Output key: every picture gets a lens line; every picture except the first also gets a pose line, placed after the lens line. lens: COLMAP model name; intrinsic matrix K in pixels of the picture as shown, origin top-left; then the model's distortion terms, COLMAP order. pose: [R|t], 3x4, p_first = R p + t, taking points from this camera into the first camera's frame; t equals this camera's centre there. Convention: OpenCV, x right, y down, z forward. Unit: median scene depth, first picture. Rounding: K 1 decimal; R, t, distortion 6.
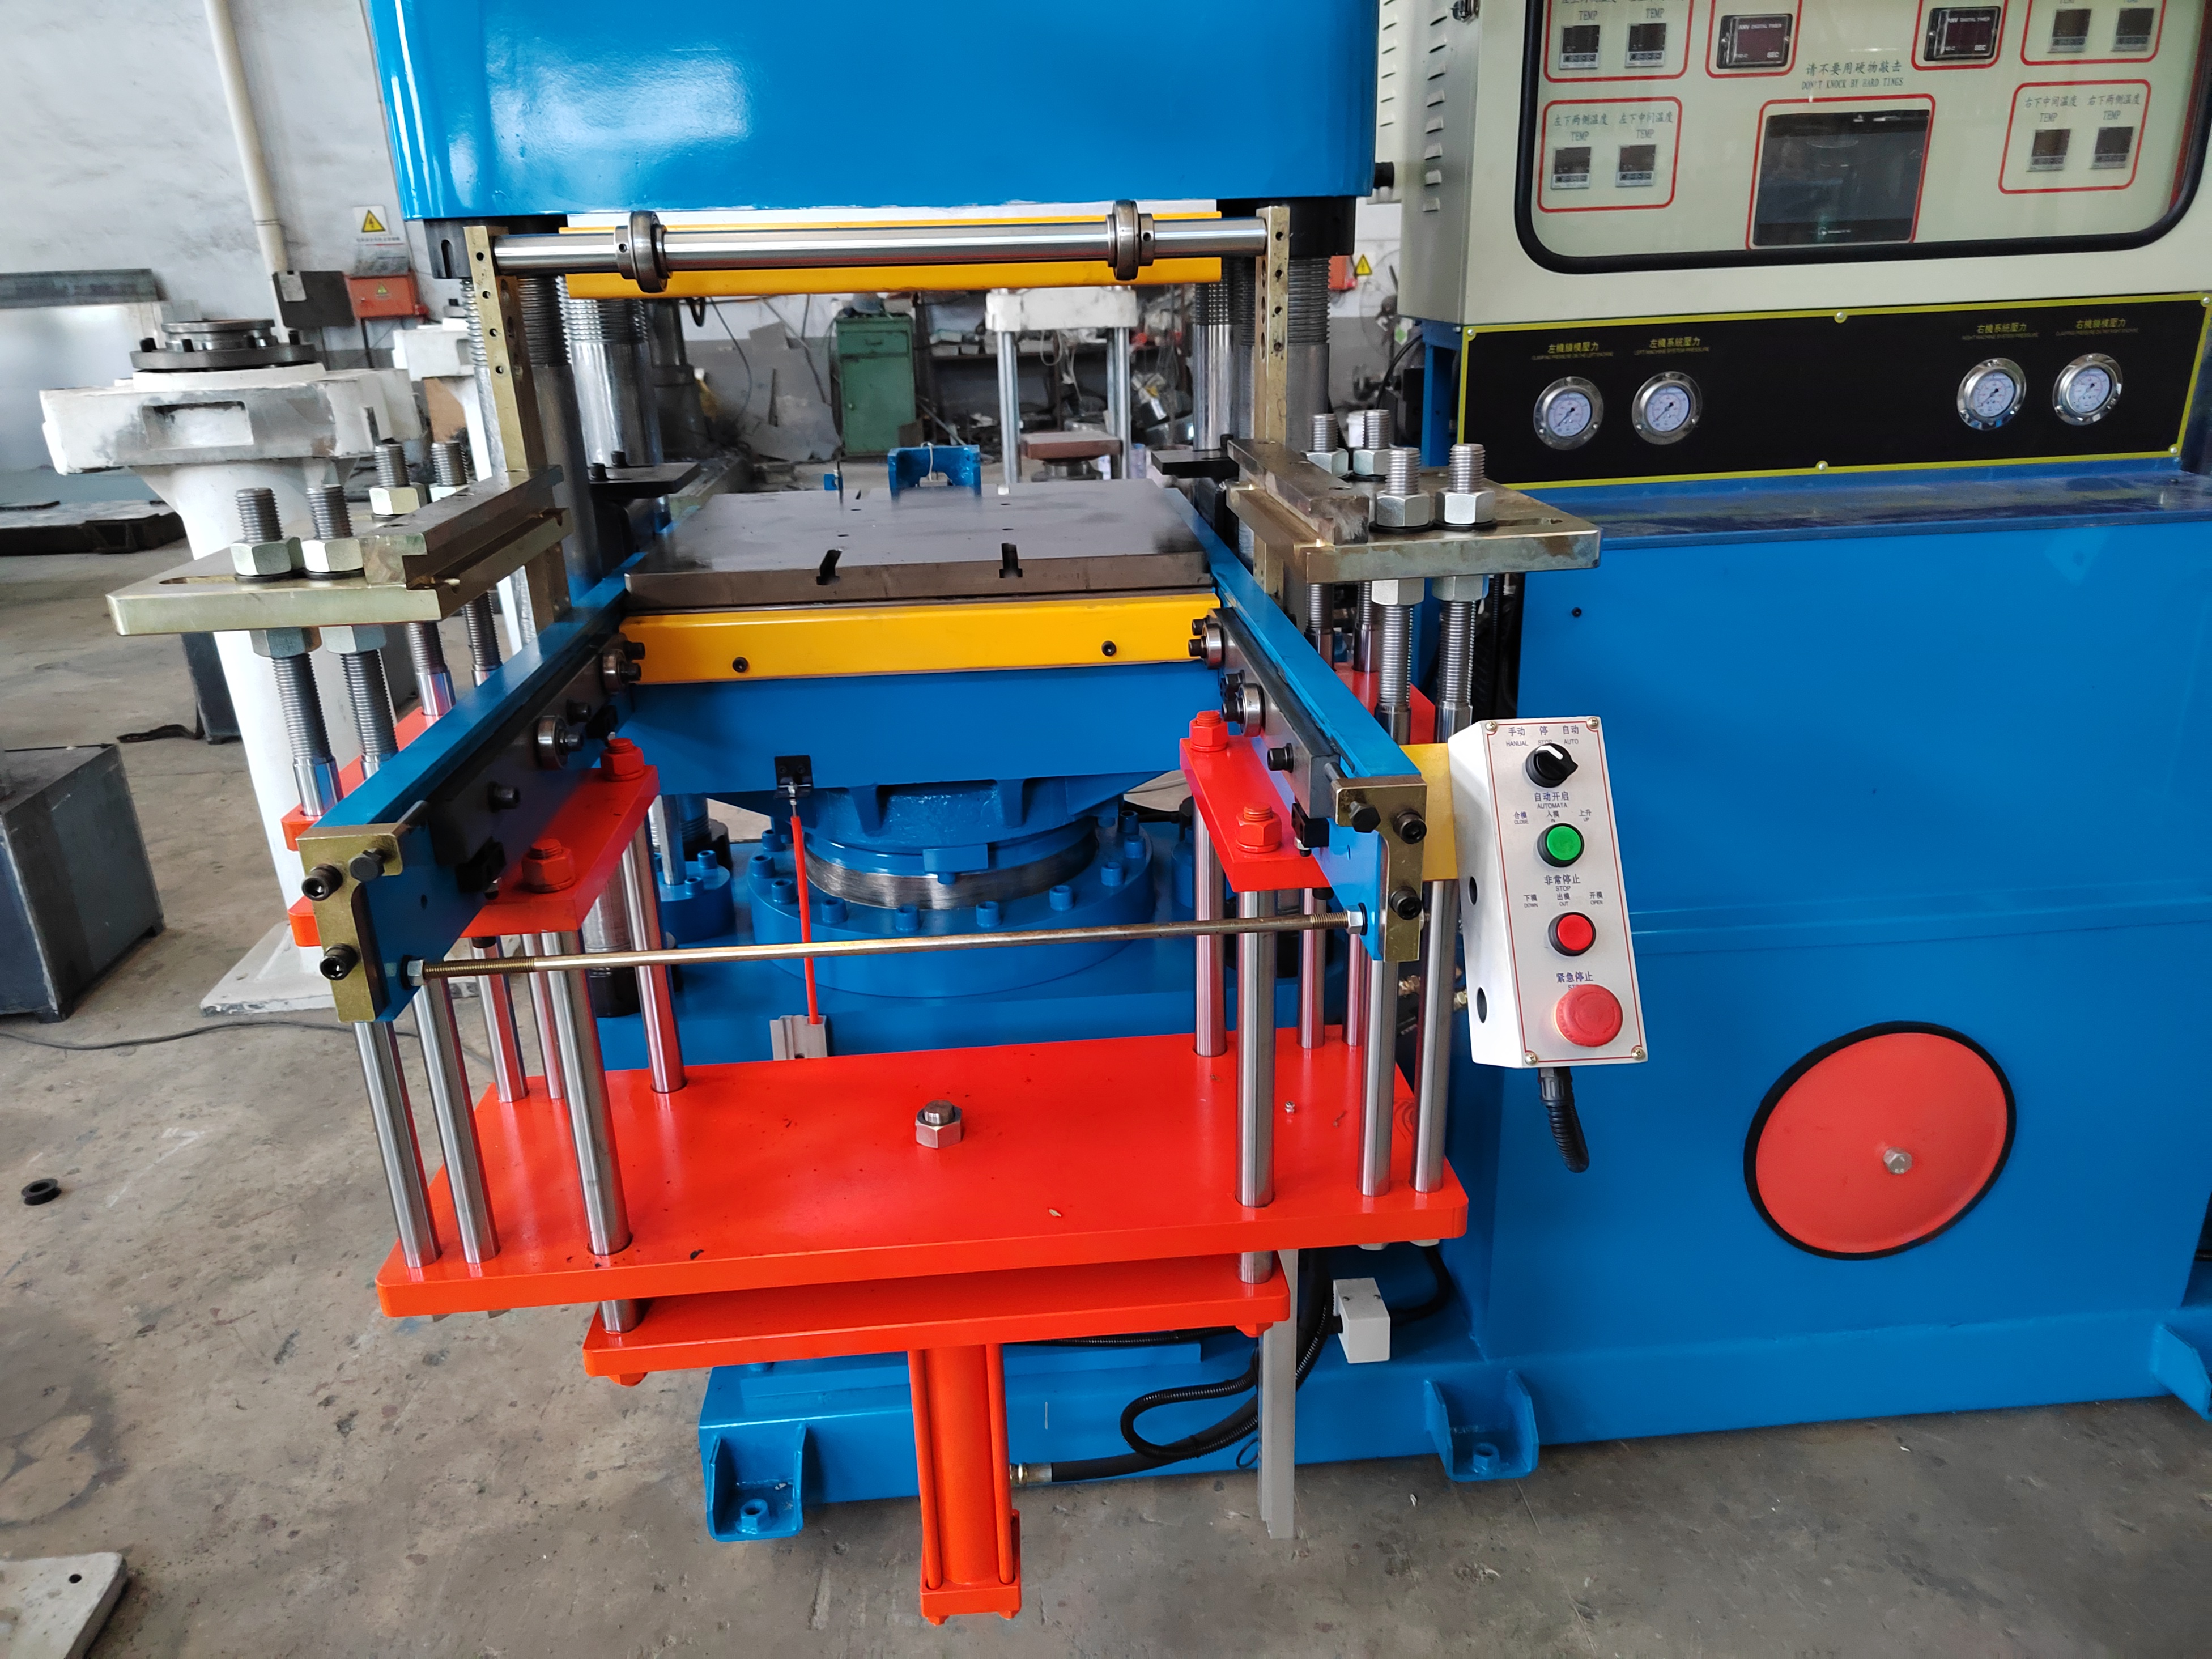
lens RADIAL K [[1498.7, 0, 1111.5], [0, 1498.7, 819.3], [0, 0, 1]] dist [0.041200, -0.043819]
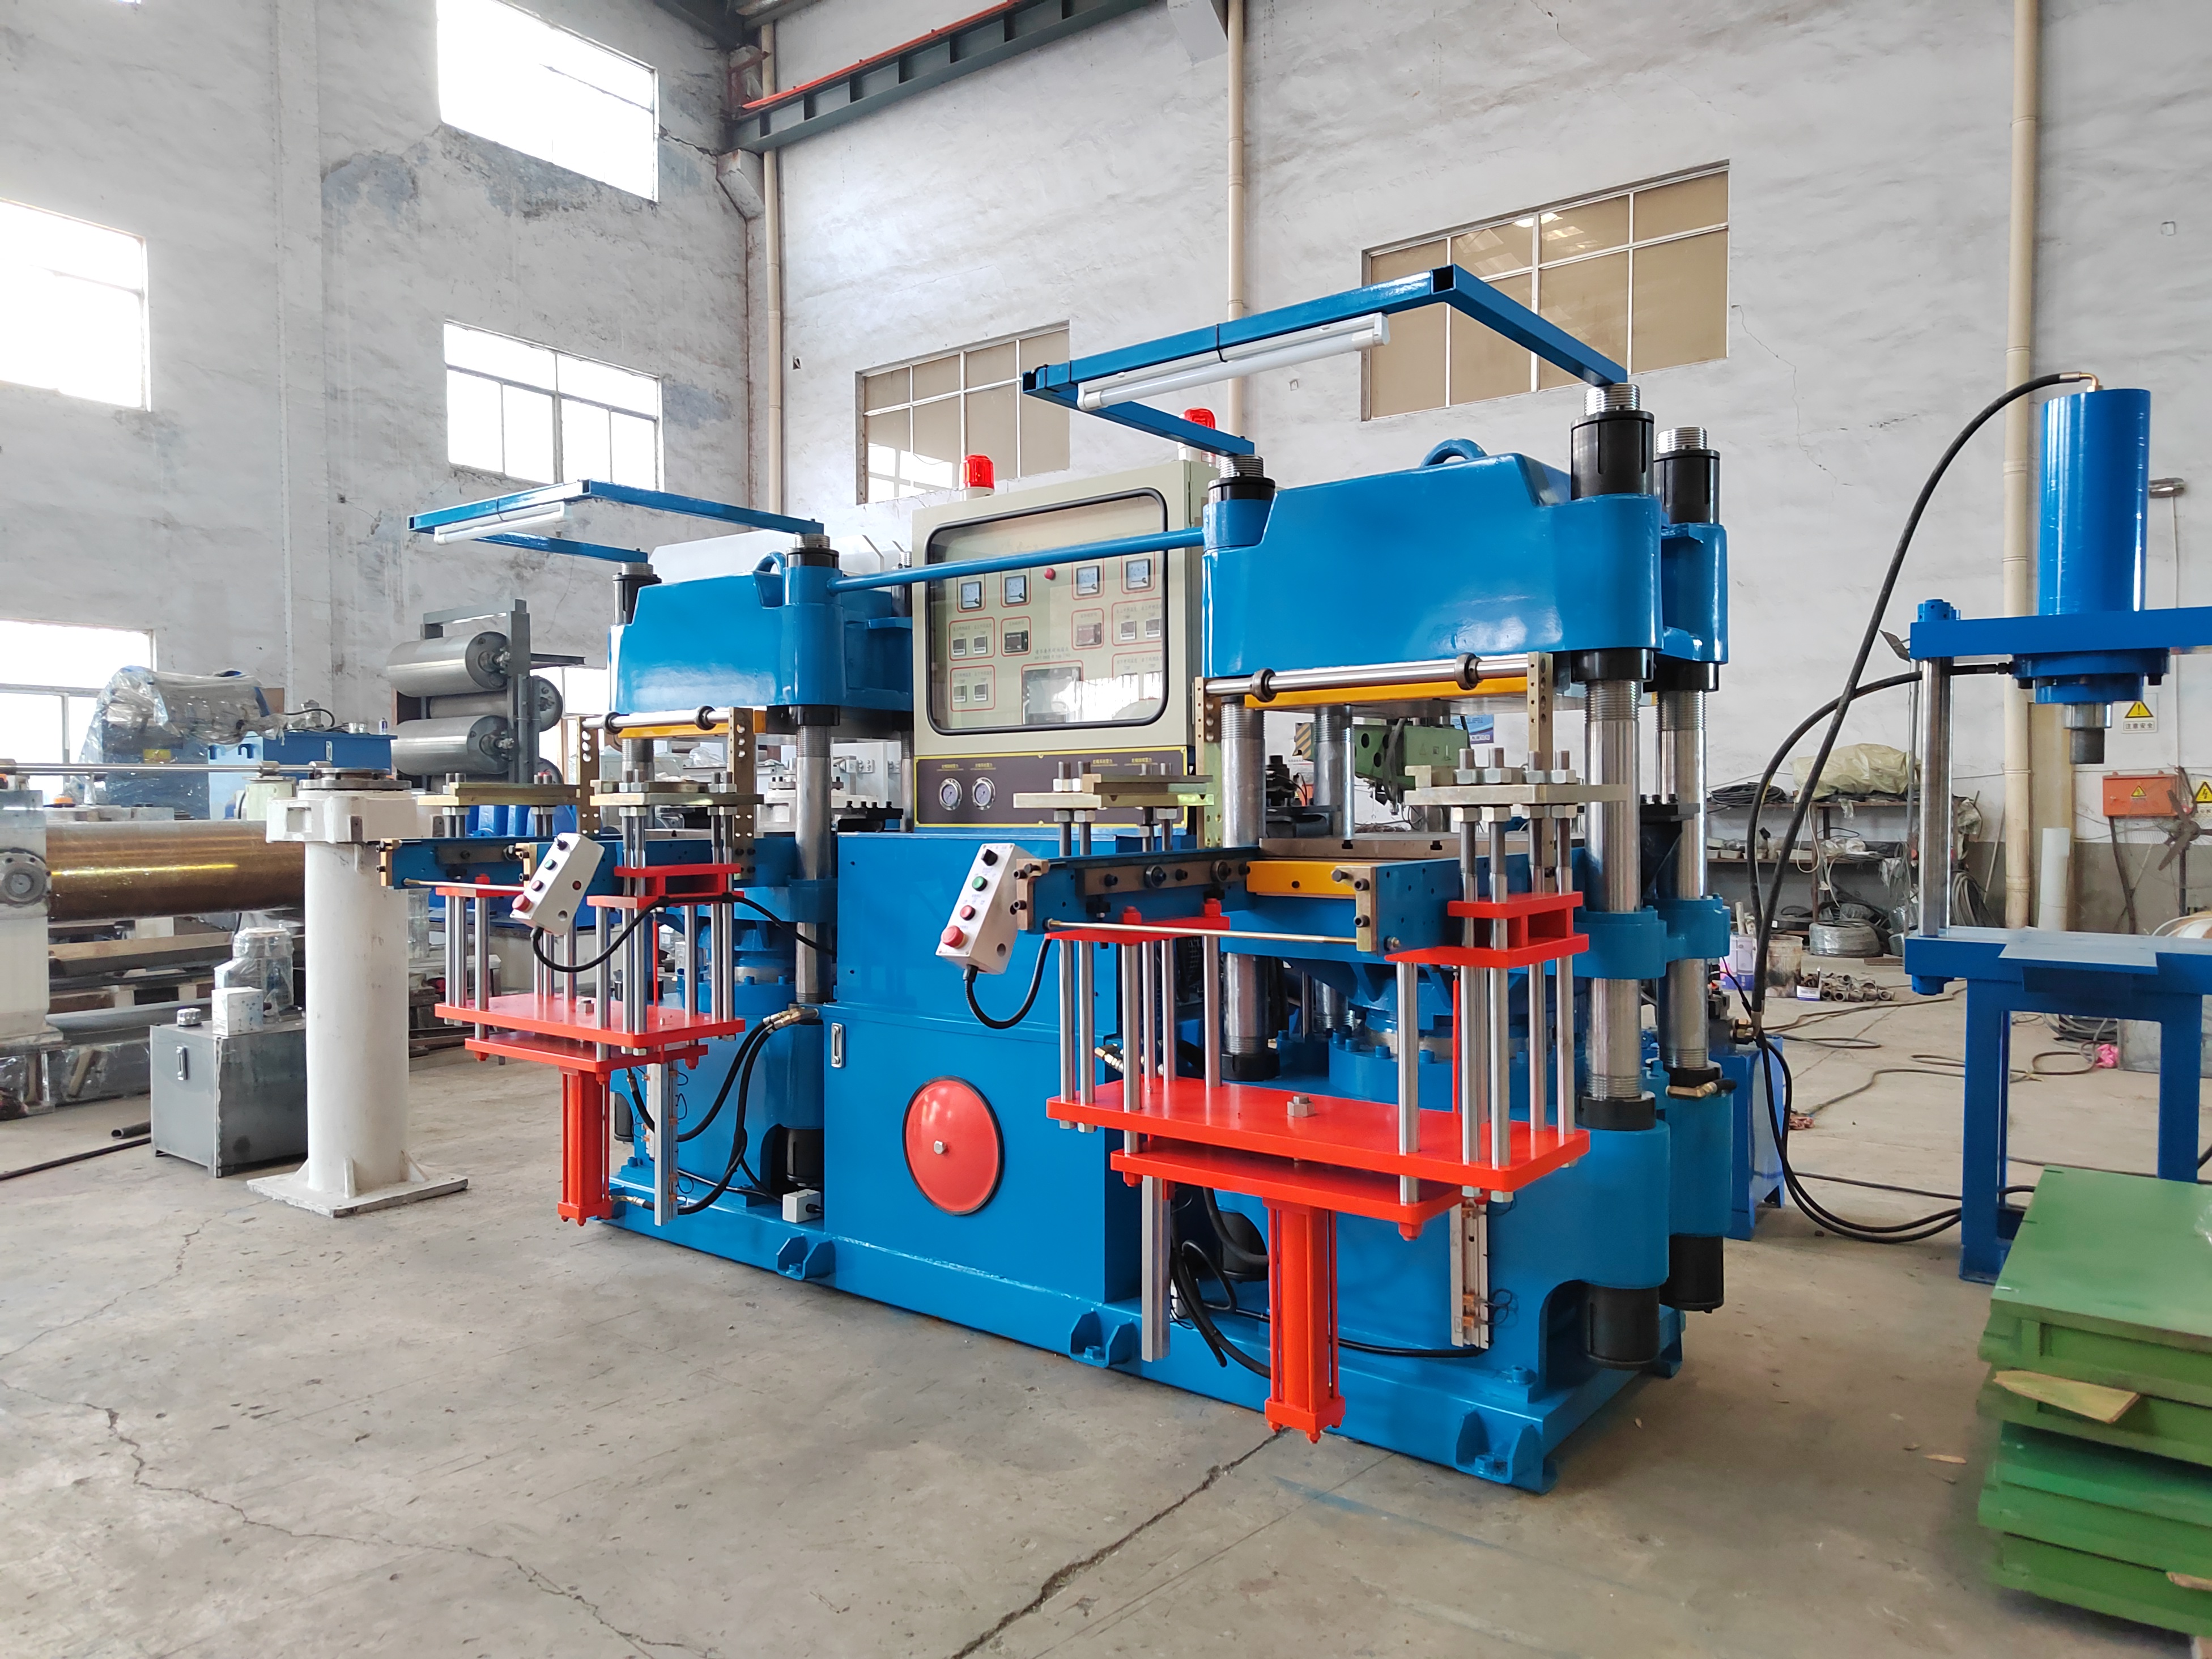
lens RADIAL K [[1498.8, 0, 1109.4], [0, 1498.8, 832.8], [0, 0, 1]] dist [0.044221, -0.035192]
pose [[0.733566, 0.041766, -0.678333, 1.954230], [-0.258685, 0.940137, -0.221864, 0.210485], [0.628460, 0.338227, 0.700457, -0.377327]]
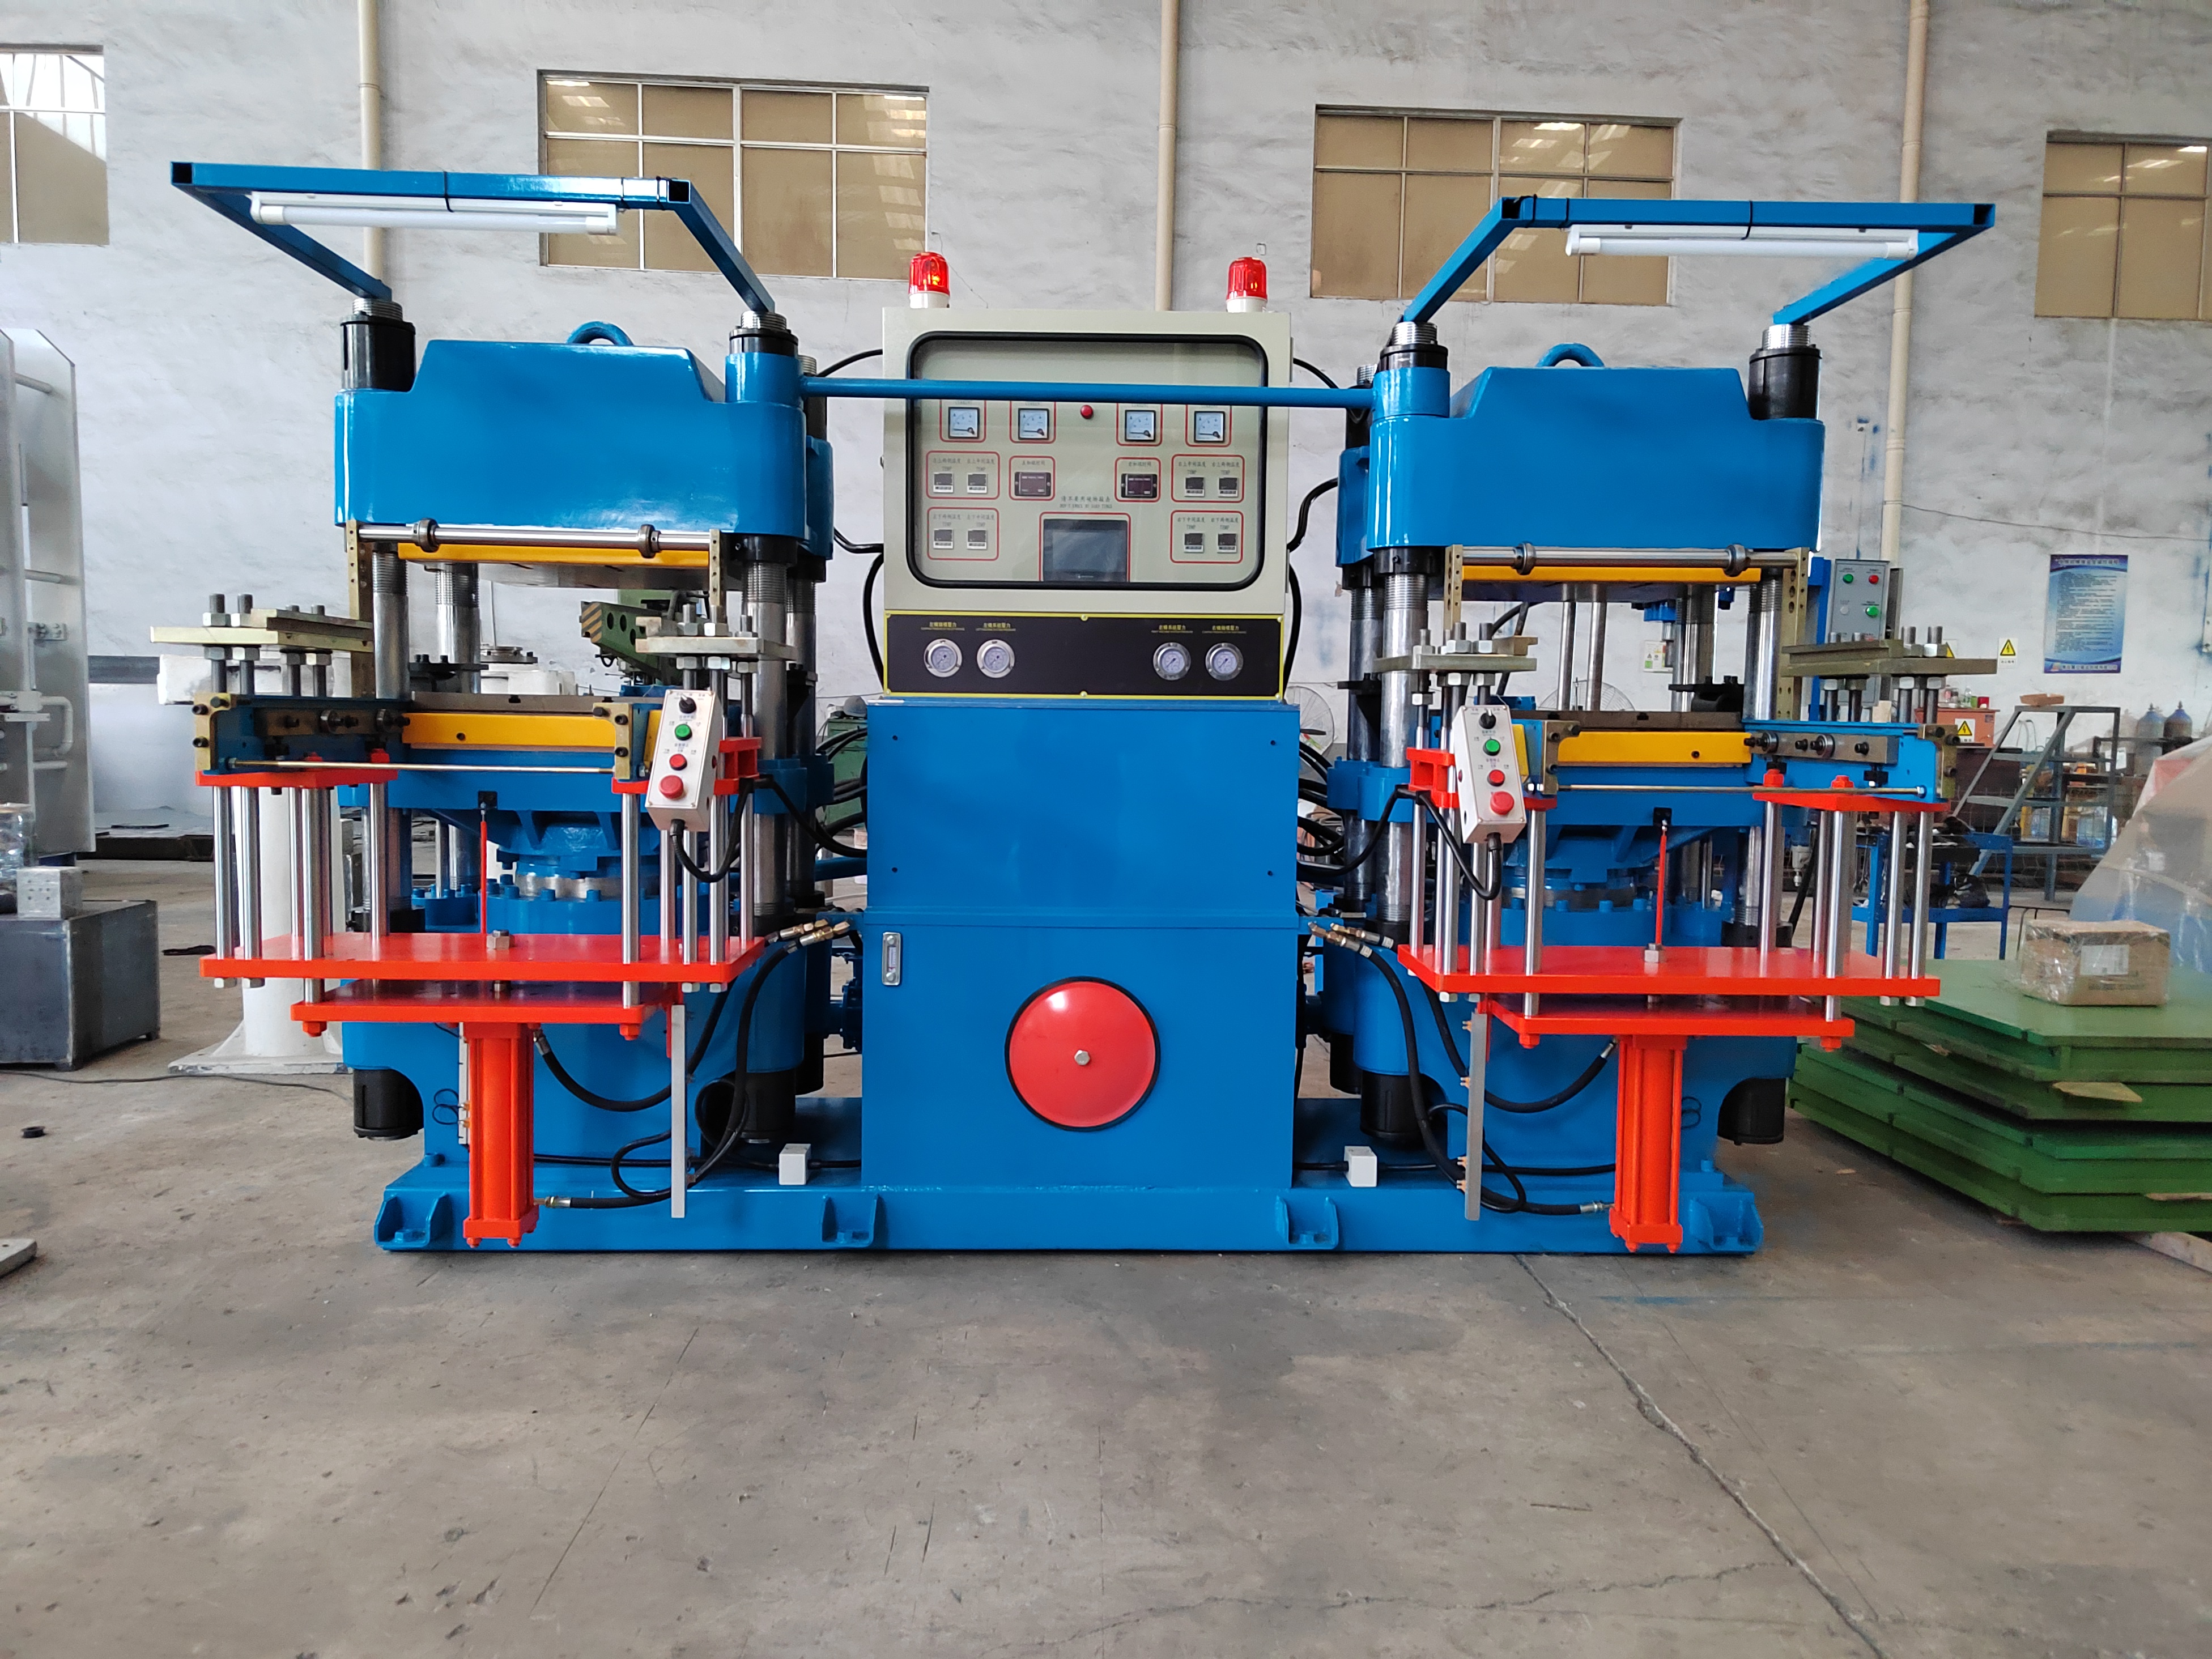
lens RADIAL K [[1498.8, 0, 1109.4], [0, 1498.8, 832.8], [0, 0, 1]] dist [0.044221, -0.035192]
pose [[0.997544, 0.050222, -0.048821, 0.607740], [-0.061860, 0.958639, -0.277823, 0.443968], [0.032849, 0.280160, 0.959391, -0.725660]]
